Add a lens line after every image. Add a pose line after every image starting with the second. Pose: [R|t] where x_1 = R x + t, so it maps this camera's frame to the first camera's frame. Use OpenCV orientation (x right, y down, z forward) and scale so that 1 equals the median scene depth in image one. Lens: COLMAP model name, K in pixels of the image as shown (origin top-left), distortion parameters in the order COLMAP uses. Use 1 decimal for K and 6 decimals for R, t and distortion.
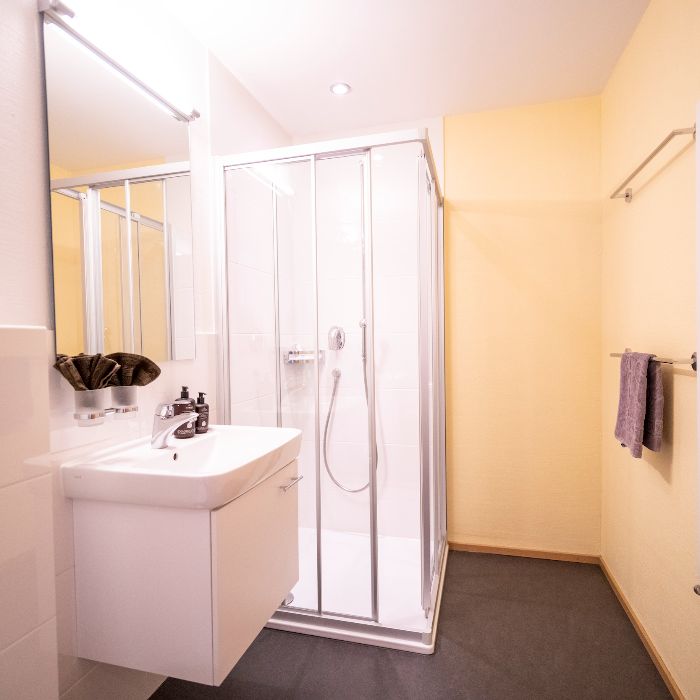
lens RADIAL K [[438.6, 0, 350.7], [0, 438.6, 354.2], [0, 0, 1]] dist [0.003202, 0.002343]
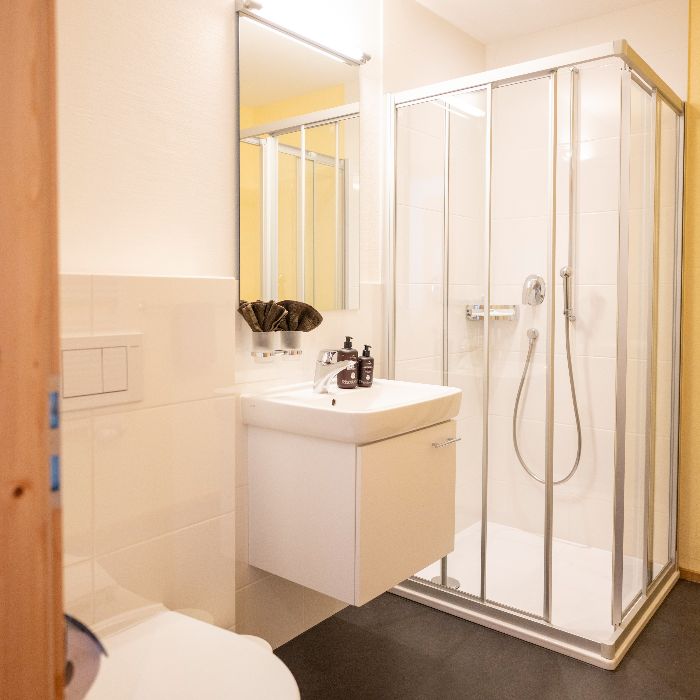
lens RADIAL K [[625.3, 0, 372.4], [0, 625.3, 317.0], [0, 0, 1]] dist [0.013173, 0.000556]
pose [[0.932890, 0.034772, -0.358480, 0.168042], [-0.030518, 0.999381, 0.017520, 0.003338], [0.358867, -0.005404, 0.933373, -0.278566]]
